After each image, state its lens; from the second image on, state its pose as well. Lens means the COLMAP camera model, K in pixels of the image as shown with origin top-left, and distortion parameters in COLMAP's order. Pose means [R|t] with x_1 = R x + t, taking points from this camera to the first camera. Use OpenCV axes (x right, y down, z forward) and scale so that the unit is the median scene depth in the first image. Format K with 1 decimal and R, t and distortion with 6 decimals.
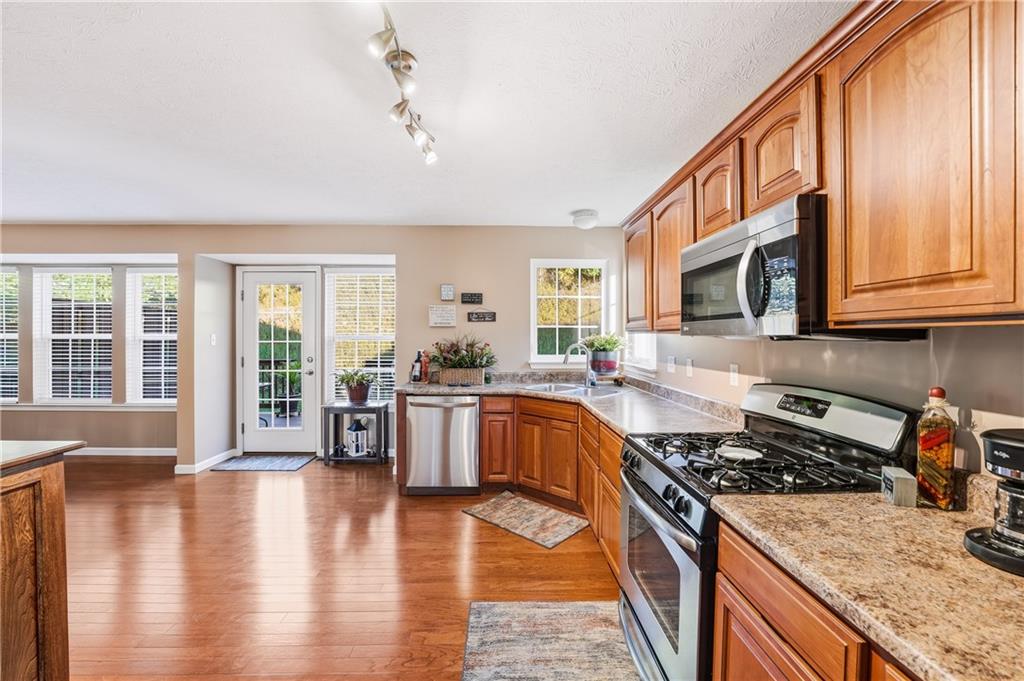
lens RADIAL K [[424.7, 0, 512.0], [0, 424.7, 340.5], [0, 0, 1]] dist [-0.016870, -0.000153]
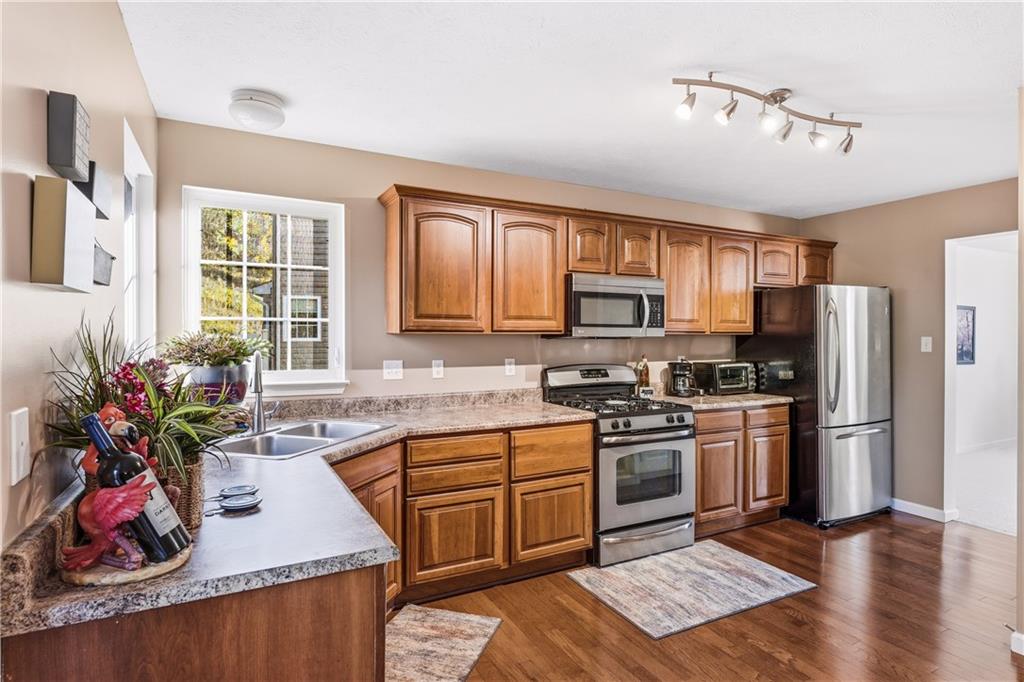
lens RADIAL K [[546.3, 0, 514.7], [0, 546.3, 340.2], [0, 0, 1]] dist [-0.000615, -0.000107]
pose [[-0.443813, -0.008745, 0.896077, -0.938377], [0.003896, 0.999924, 0.011688, -0.017483], [-0.896111, 0.008679, -0.443746, 1.682475]]
